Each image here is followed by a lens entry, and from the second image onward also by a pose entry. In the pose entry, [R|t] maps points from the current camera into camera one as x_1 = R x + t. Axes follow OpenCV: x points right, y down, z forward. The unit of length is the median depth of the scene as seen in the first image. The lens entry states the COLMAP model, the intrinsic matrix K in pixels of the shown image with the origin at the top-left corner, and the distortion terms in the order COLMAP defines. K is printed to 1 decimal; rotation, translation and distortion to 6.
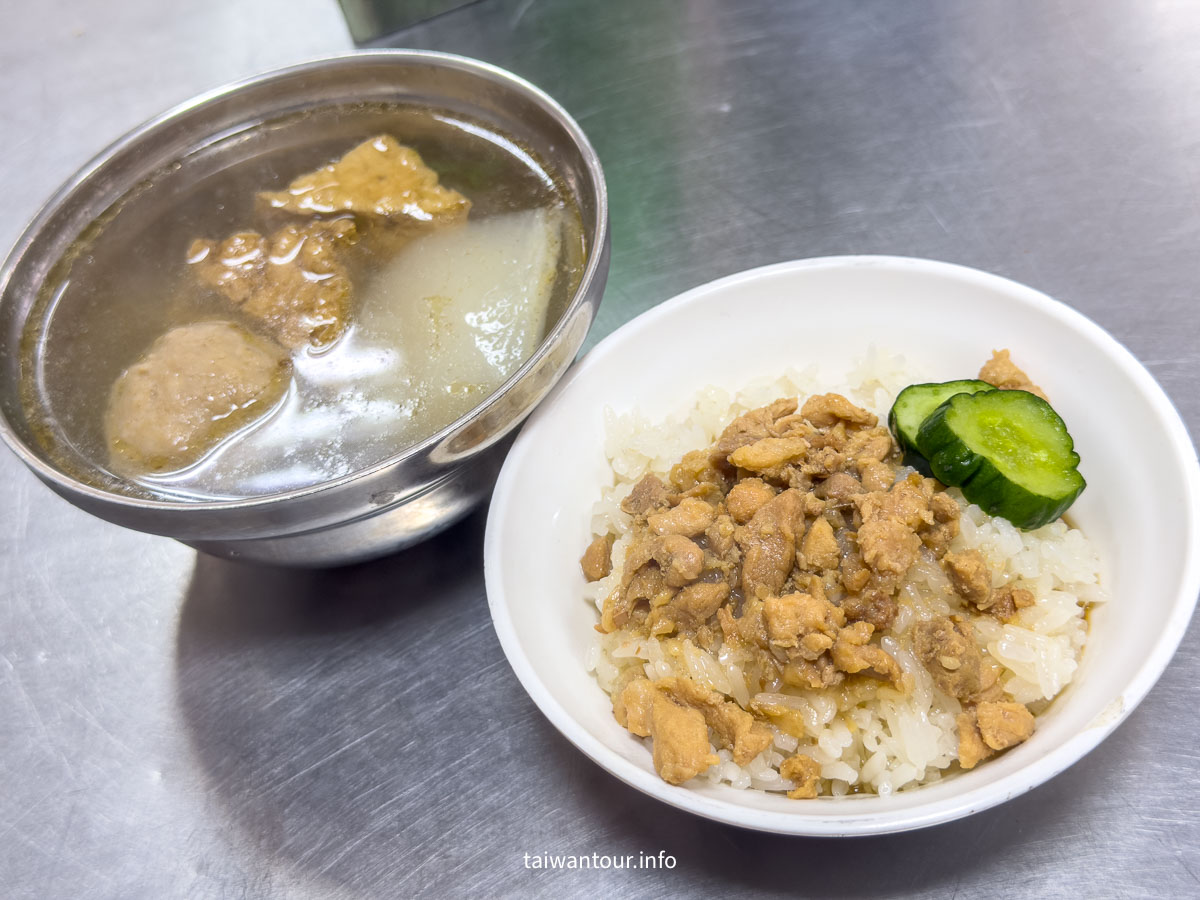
lens RADIAL K [[1686.8, 0, 601.2], [0, 1686.8, 446.0], [0, 0, 1]] dist [0.073854, 0.000000]
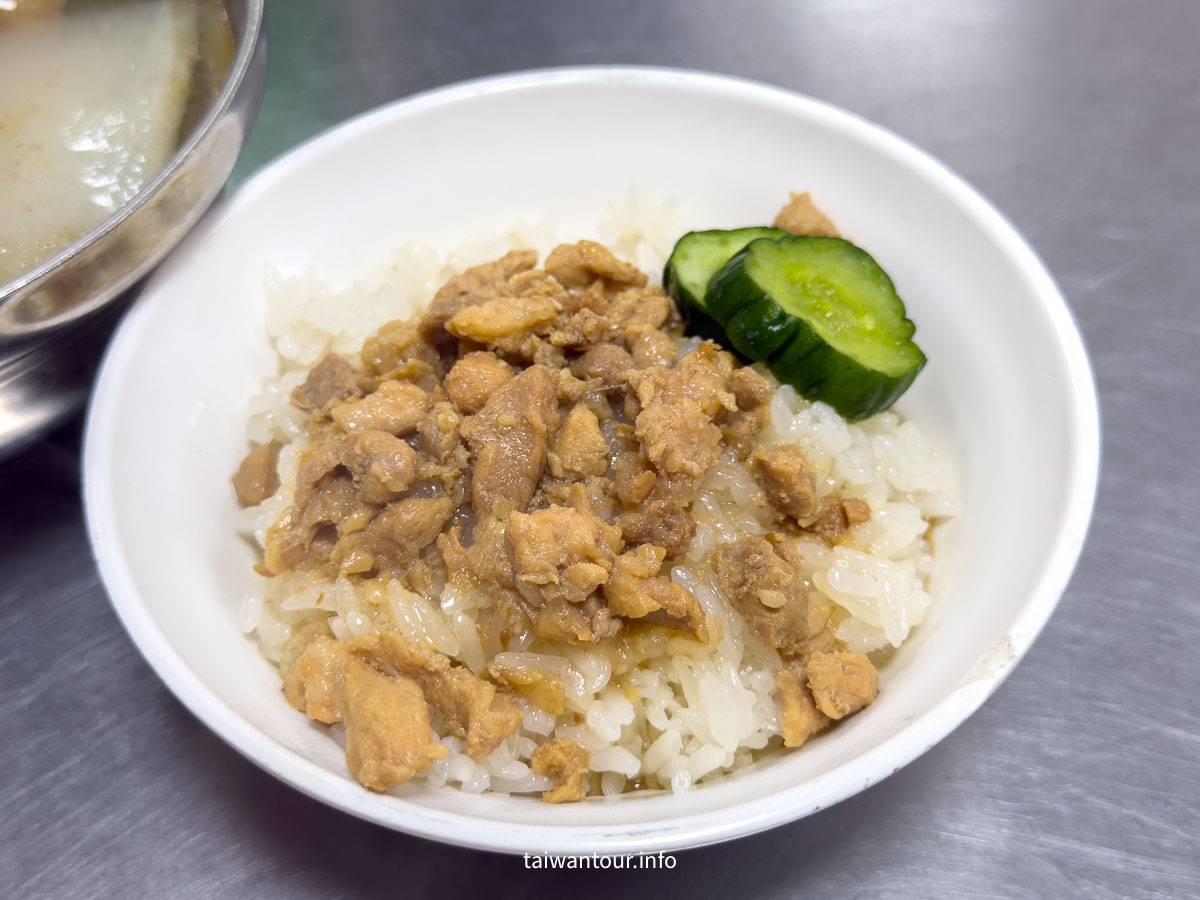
lens RADIAL K [[1686.8, 0, 601.3], [0, 1686.8, 457.7], [0, 0, 1]] dist [0.073854, 0.000000]
pose [[0.978980, -0.009561, 0.203732, -0.005586], [0.007314, 0.999904, 0.011779, 0.056127], [-0.203826, -0.010041, 0.978956, 0.303587]]
